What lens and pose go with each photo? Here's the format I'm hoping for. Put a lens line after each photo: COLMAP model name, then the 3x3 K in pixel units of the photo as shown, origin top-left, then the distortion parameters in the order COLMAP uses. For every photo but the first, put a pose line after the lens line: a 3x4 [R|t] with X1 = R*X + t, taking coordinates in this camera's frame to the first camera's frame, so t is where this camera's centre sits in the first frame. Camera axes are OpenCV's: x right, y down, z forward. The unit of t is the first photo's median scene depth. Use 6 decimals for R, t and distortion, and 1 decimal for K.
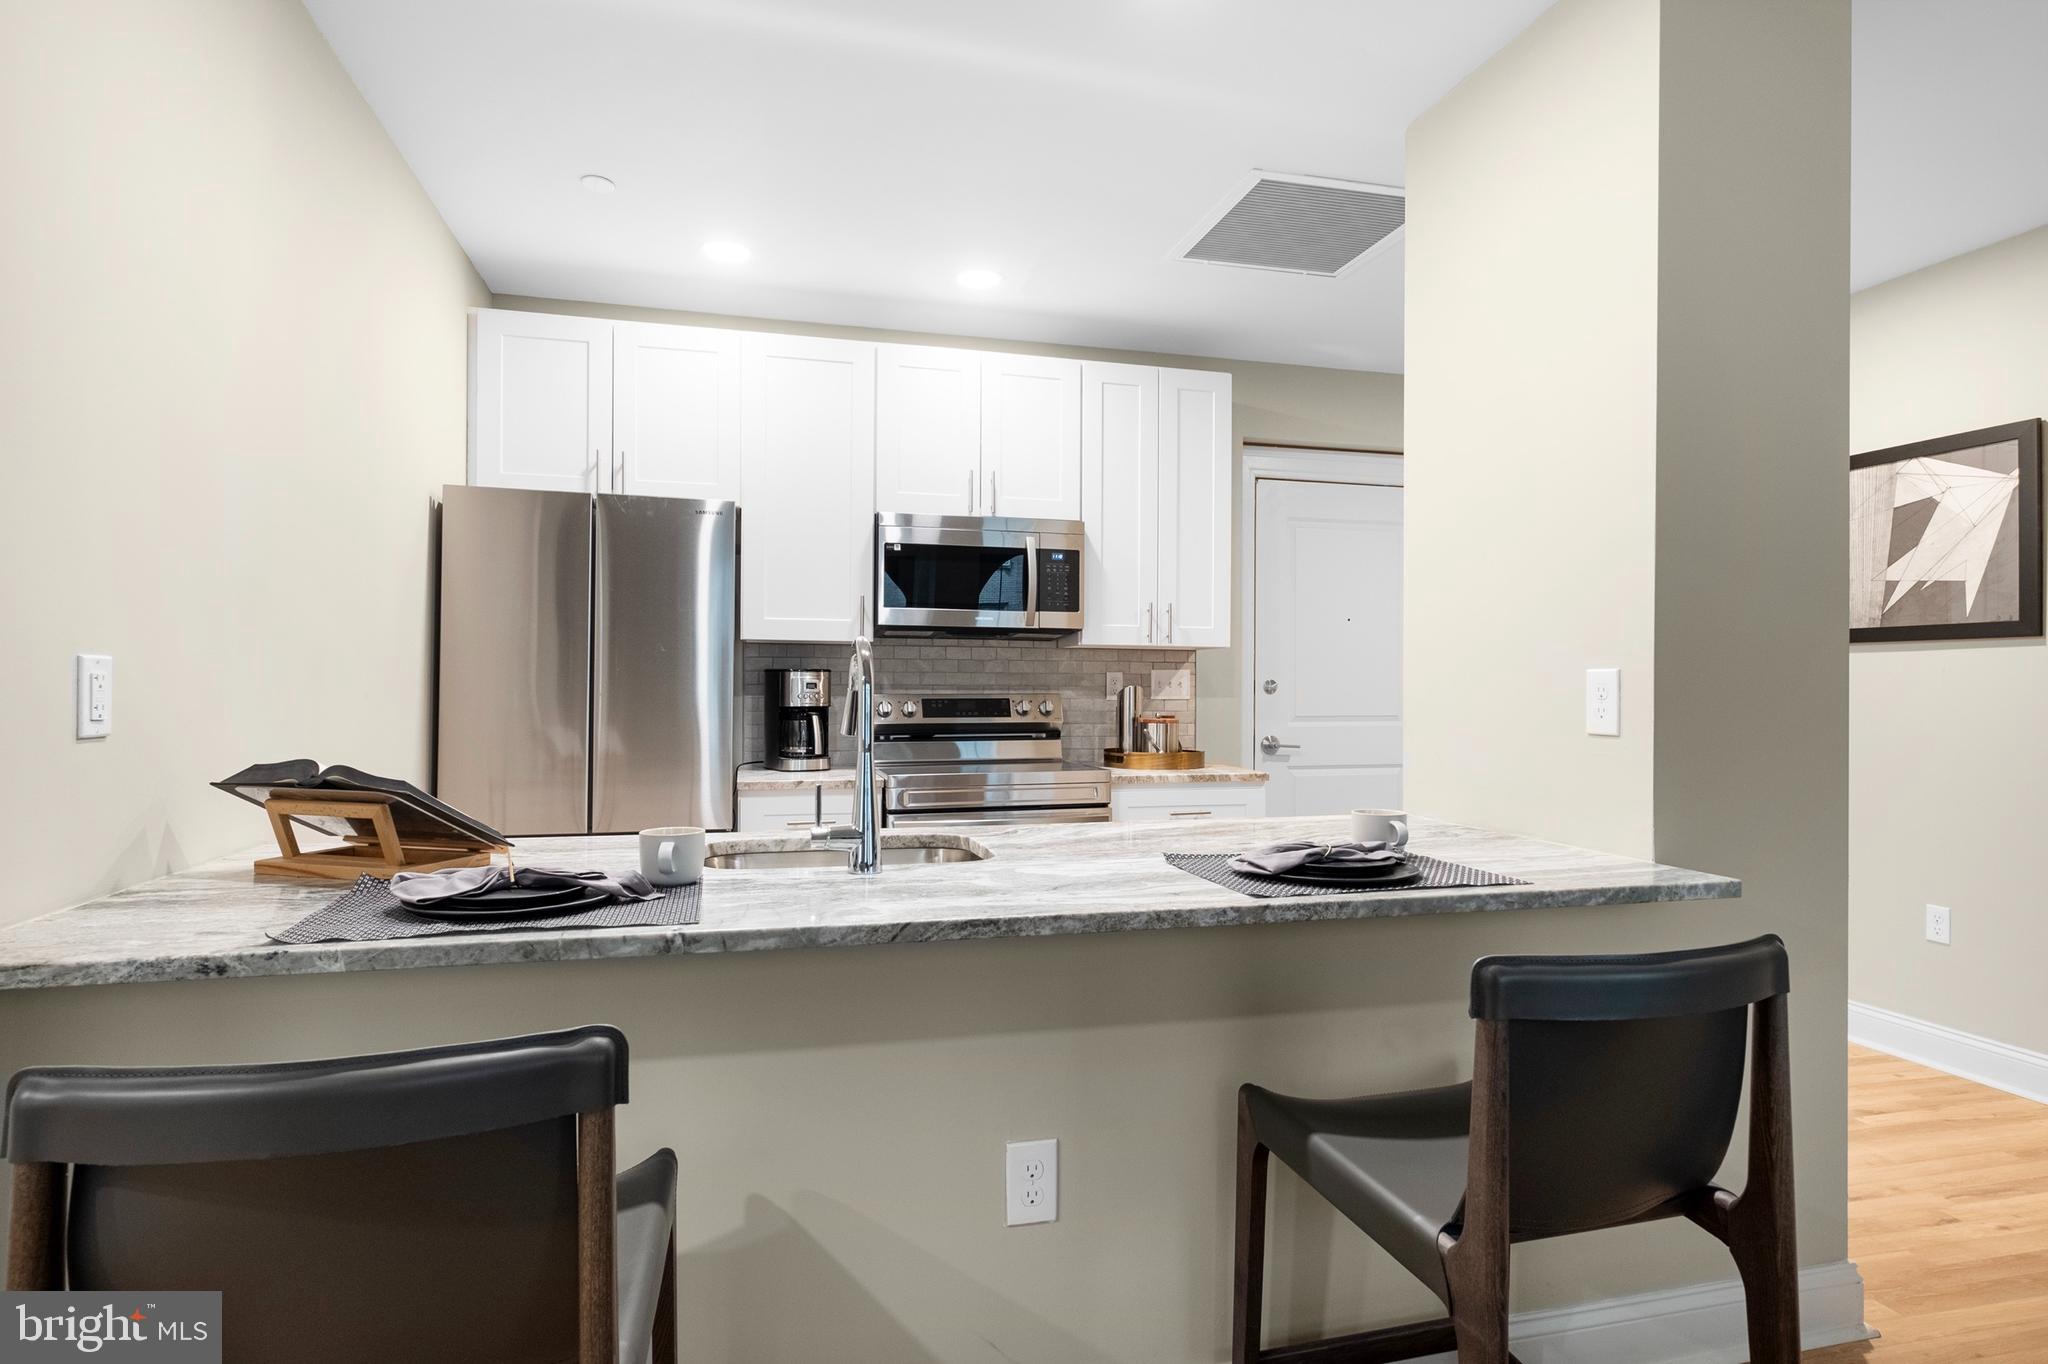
lens RADIAL K [[1058.6, 0, 1024.0], [0, 1058.6, 682.0], [0, 0, 1]] dist [0.003824, -0.000280]
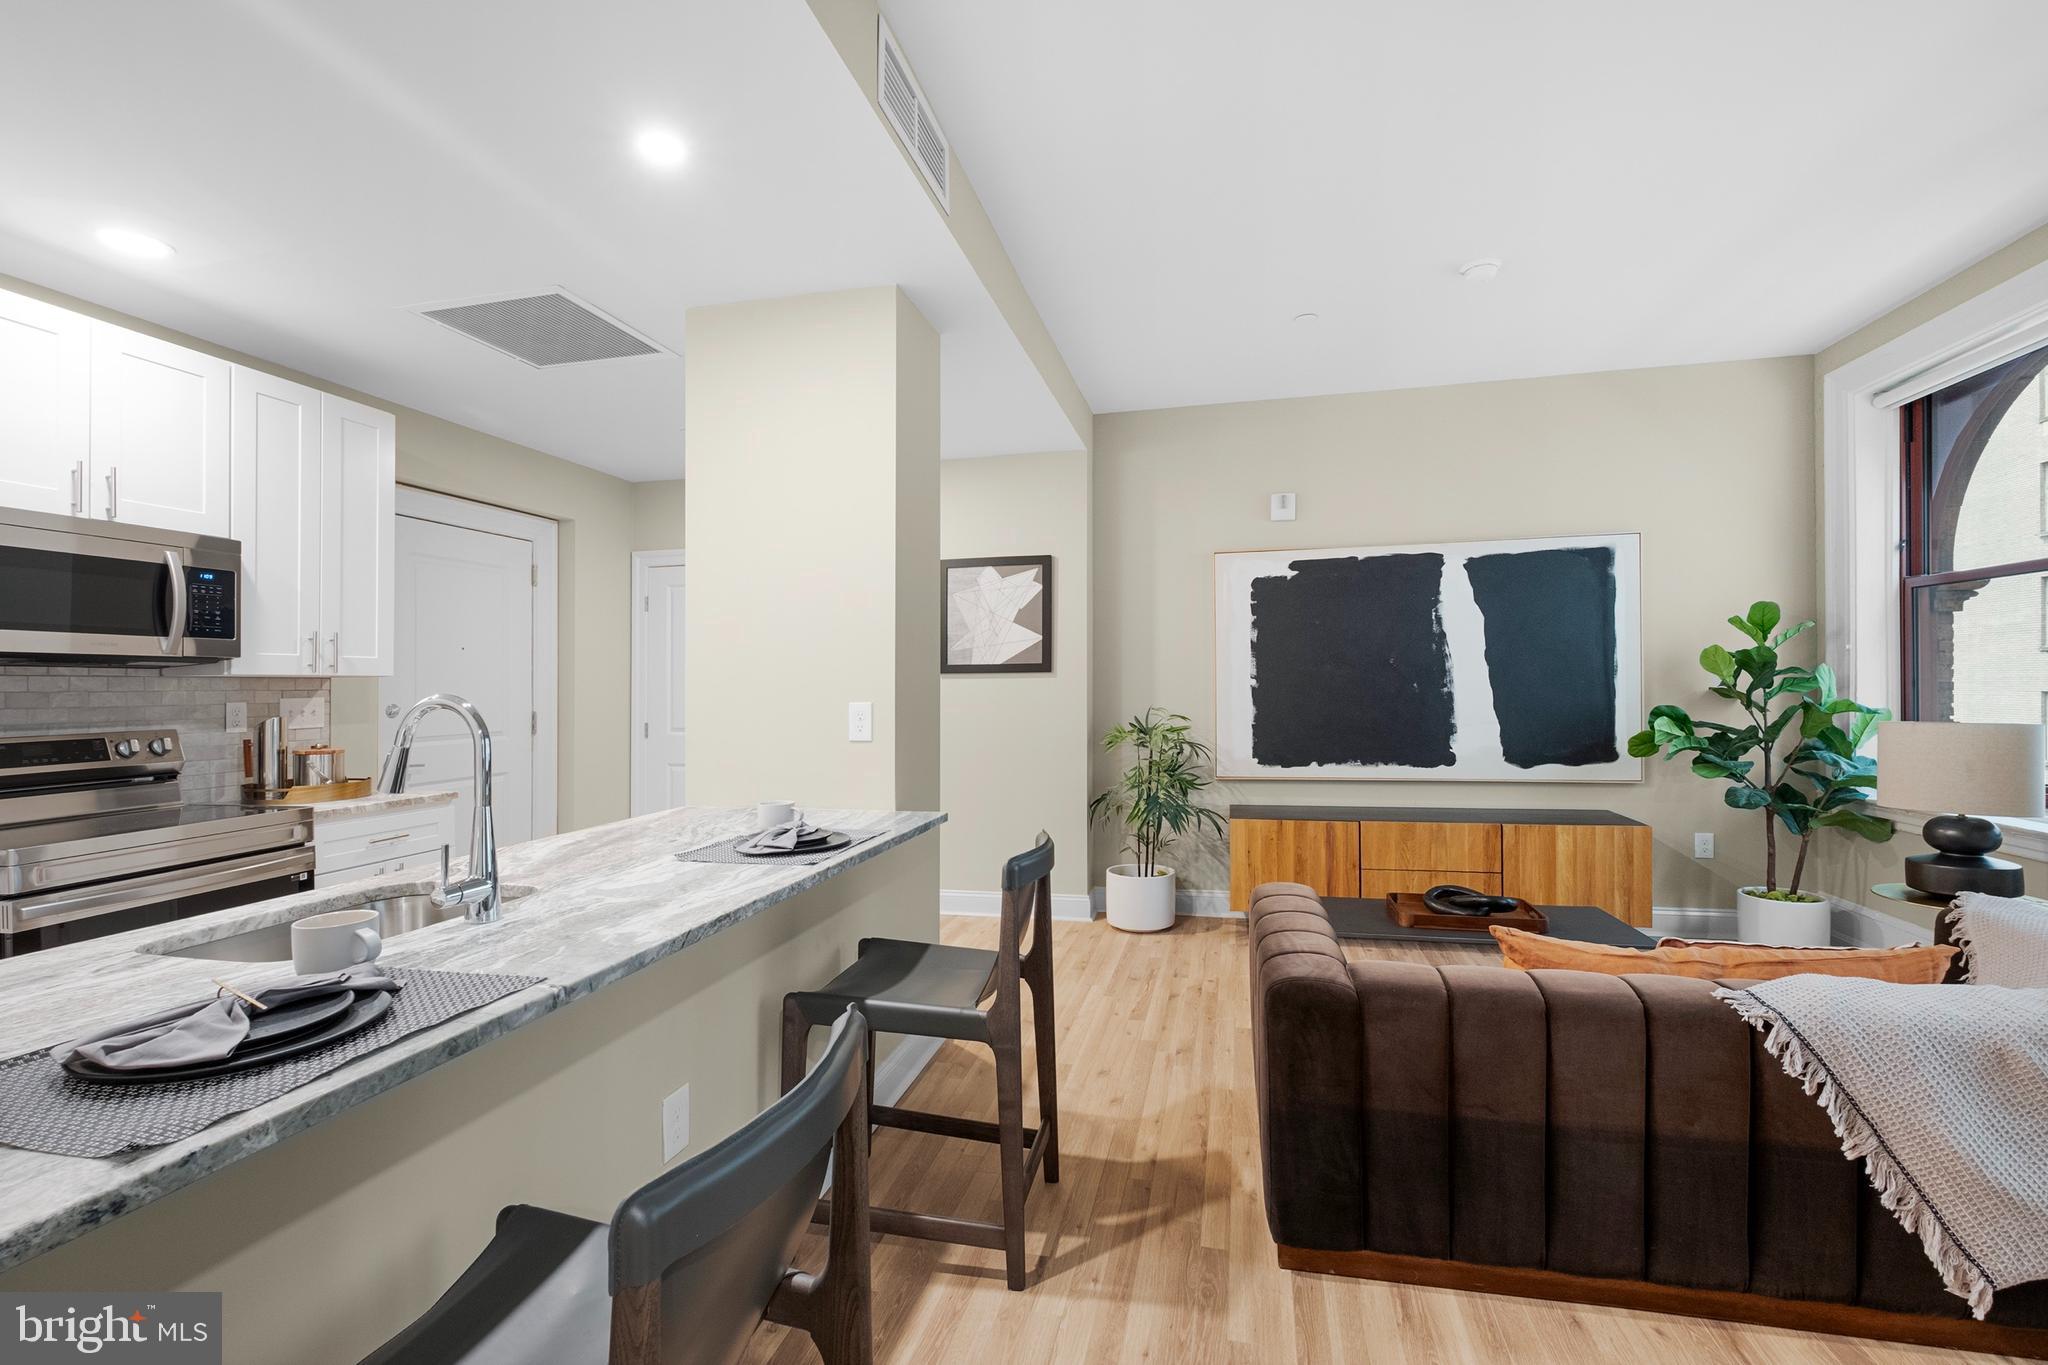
lens RADIAL K [[888.8, 0, 999.4], [0, 888.8, 687.6], [0, 0, 1]] dist [-0.000993, -0.000782]
pose [[0.481089, -0.014131, 0.876558, -0.305547], [0.011280, 0.999887, 0.009929, -0.024991], [-0.876599, 0.005111, 0.481195, 0.056177]]
